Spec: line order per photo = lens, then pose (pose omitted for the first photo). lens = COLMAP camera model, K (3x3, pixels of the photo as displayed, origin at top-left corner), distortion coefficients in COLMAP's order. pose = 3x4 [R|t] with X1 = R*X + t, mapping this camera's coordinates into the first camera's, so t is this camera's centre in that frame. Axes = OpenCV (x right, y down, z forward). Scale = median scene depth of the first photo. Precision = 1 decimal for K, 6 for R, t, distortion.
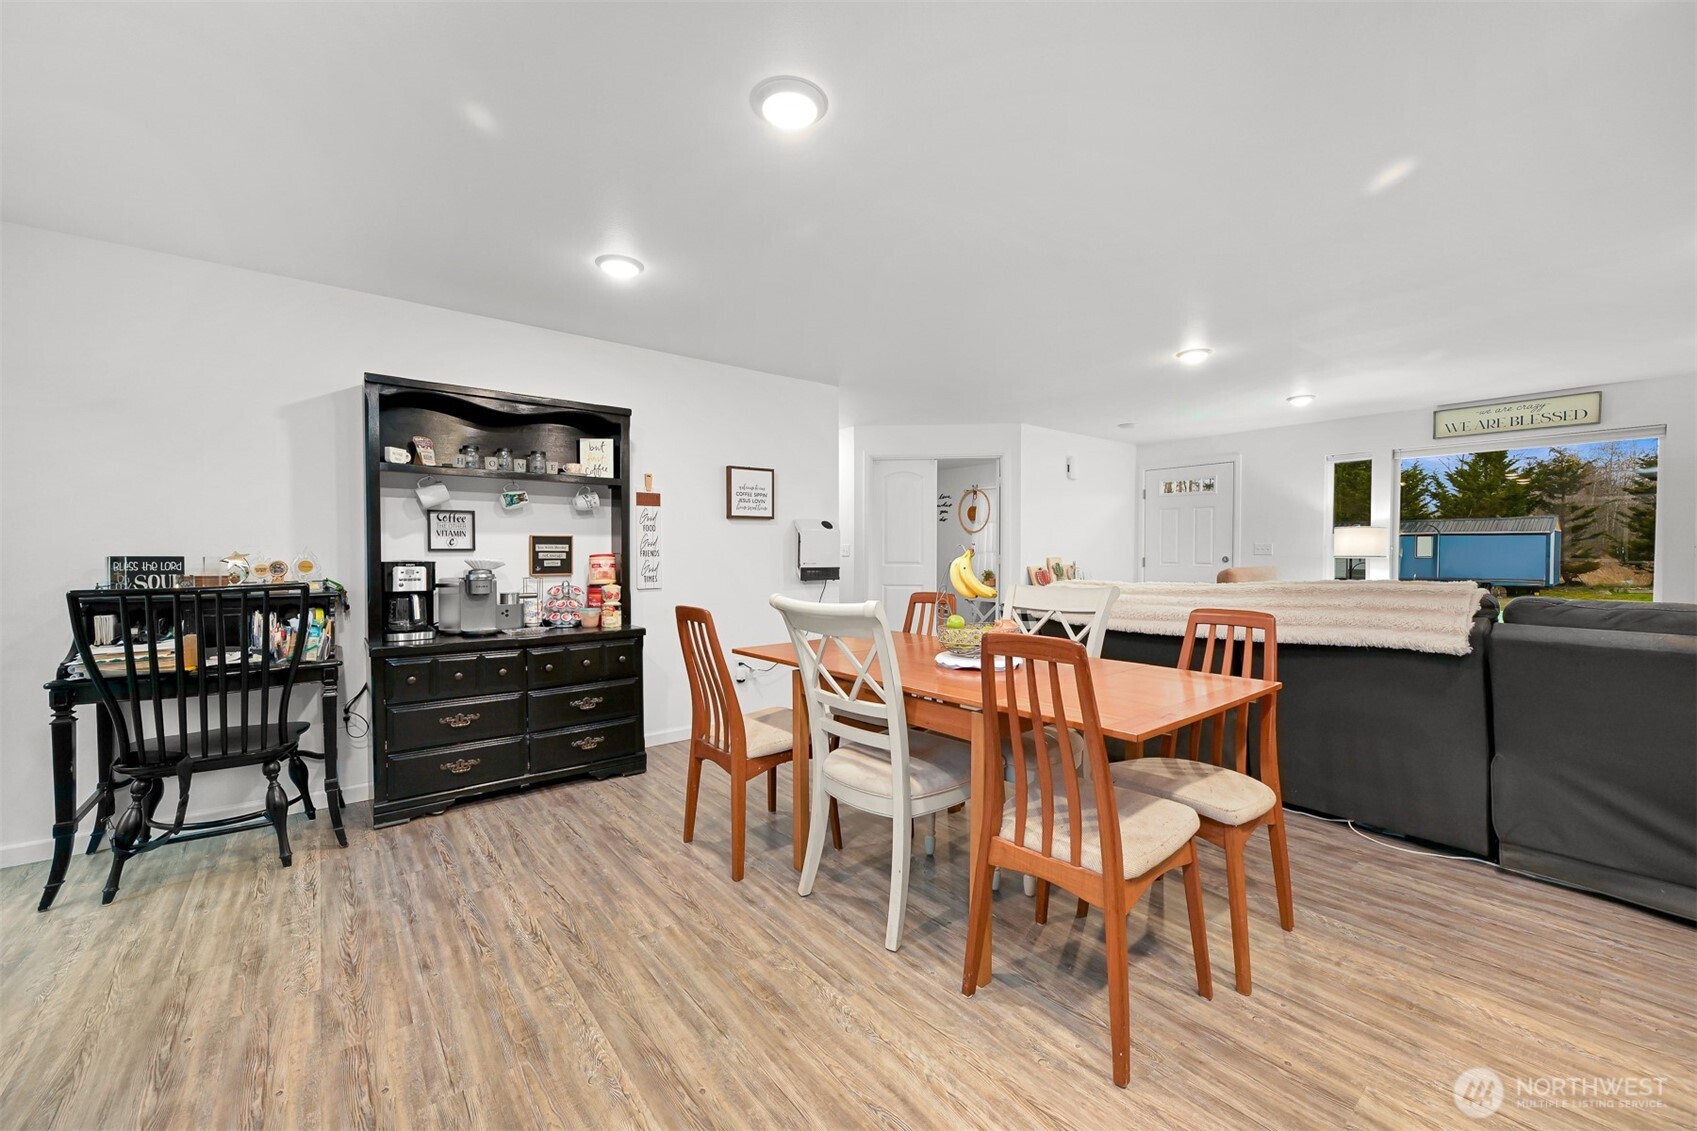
lens RADIAL K [[659.4, 0, 853.1], [0, 659.4, 565.4], [0, 0, 1]] dist [-0.001054, 0.000030]
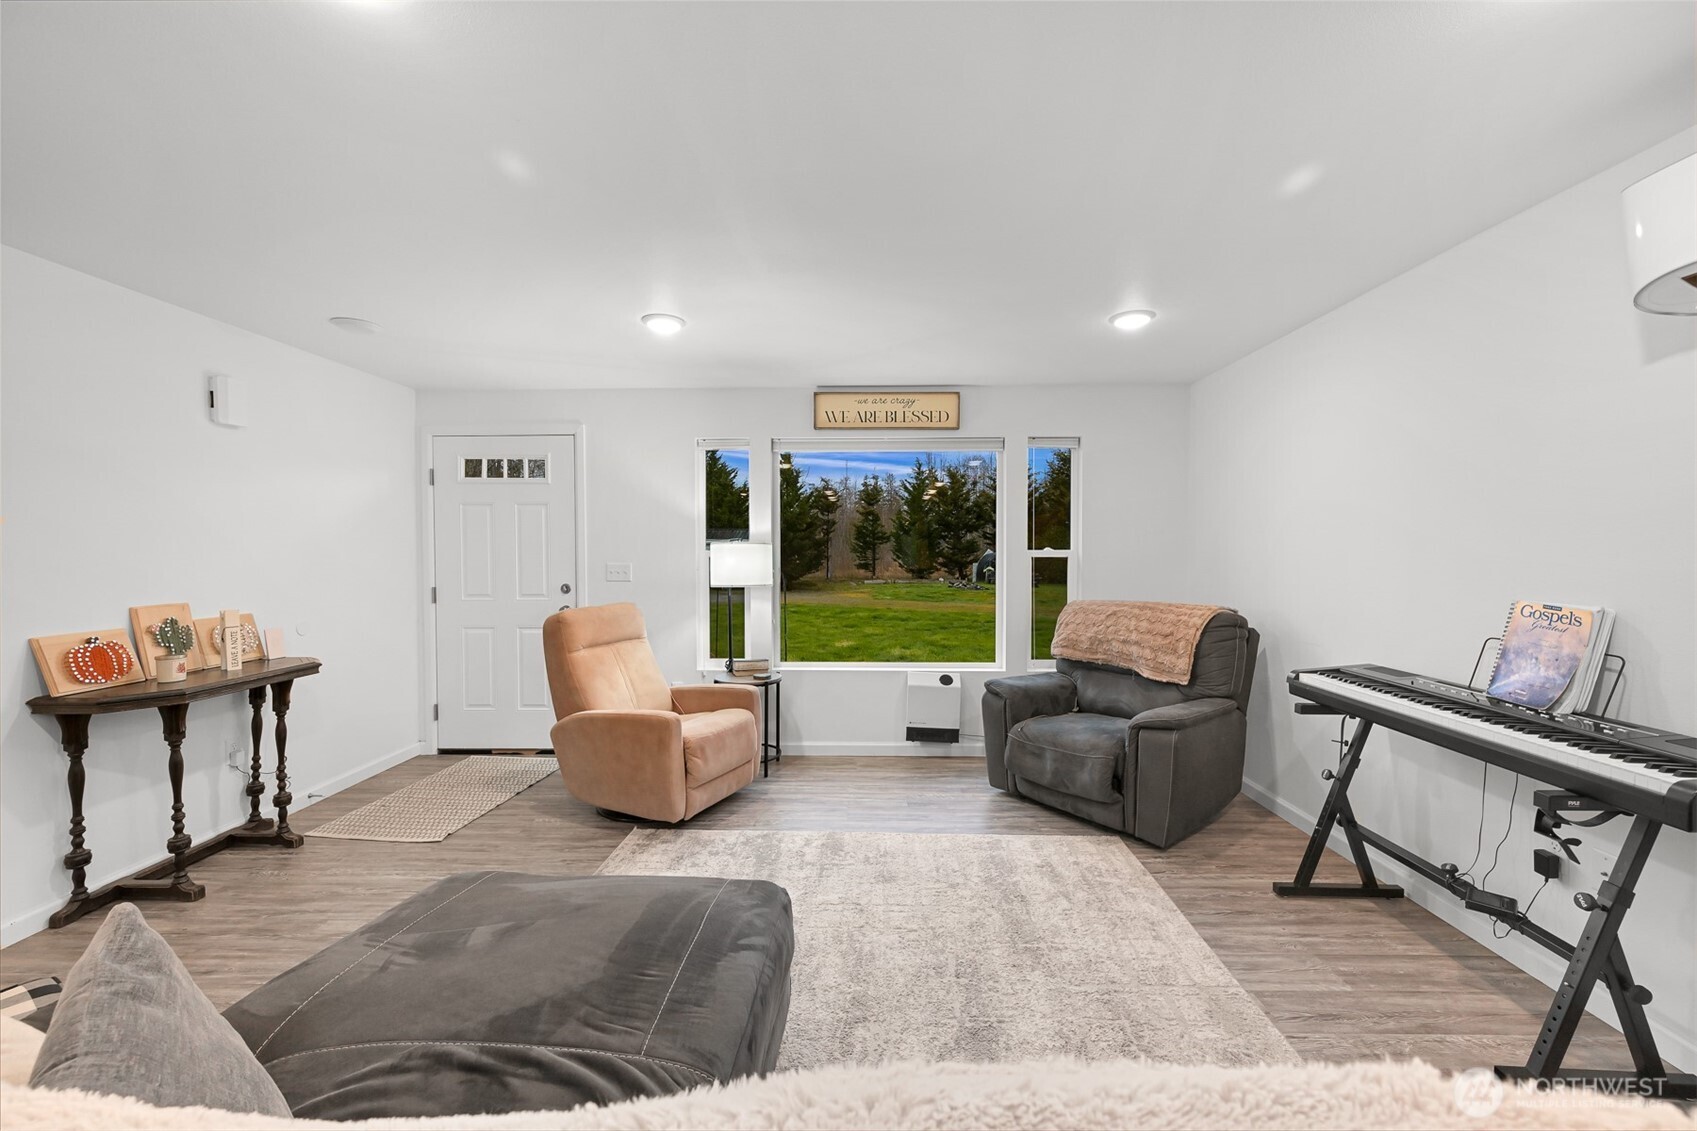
lens RADIAL K [[659.4, 0, 853.1], [0, 659.4, 565.4], [0, 0, 1]] dist [-0.001054, 0.000030]
pose [[0.640645, -0.018874, 0.767605, 0.443827], [0.020681, 0.999759, 0.007322, -0.053150], [-0.767558, 0.011184, 0.640882, 0.660911]]
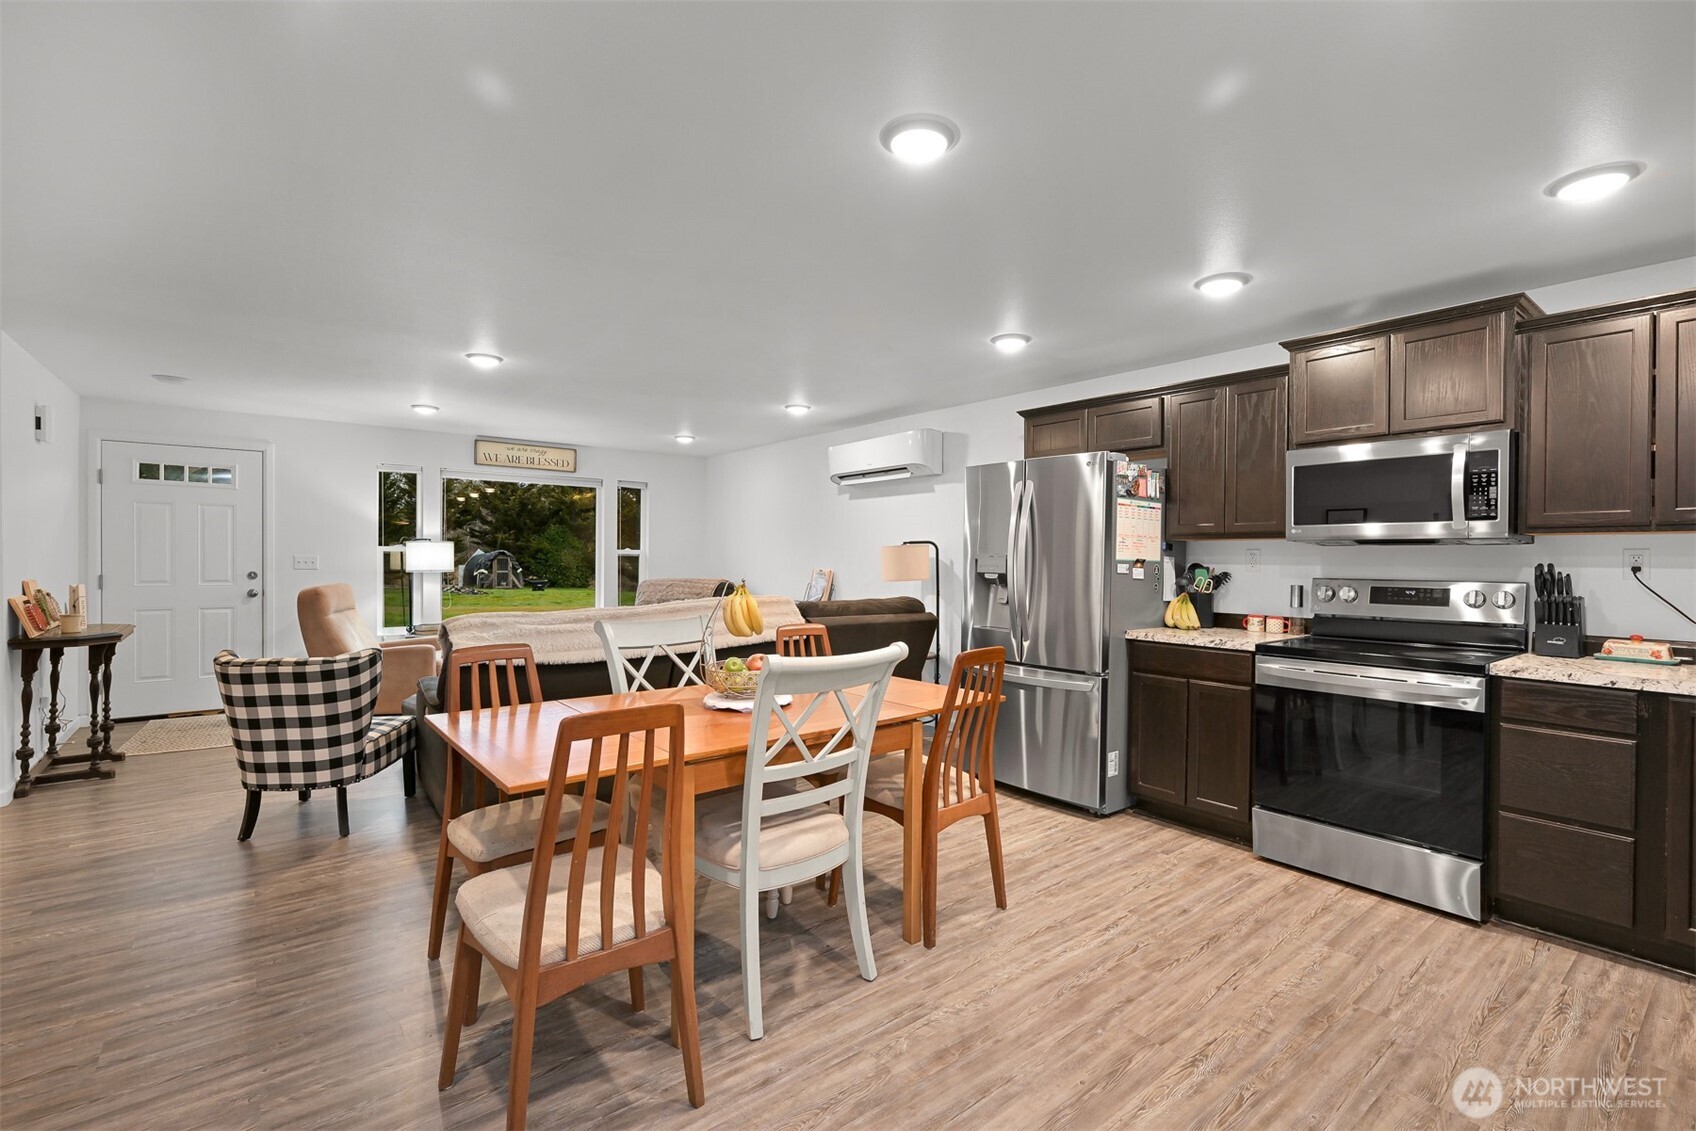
lens RADIAL K [[755.9, 0, 855.0], [0, 755.9, 563.8], [0, 0, 1]] dist [0.000620, 0.000298]
pose [[0.002556, -0.011043, 0.999936, -0.547399], [0.013472, 0.999849, 0.011008, -0.040543], [-0.999906, 0.013443, 0.002705, 0.494894]]
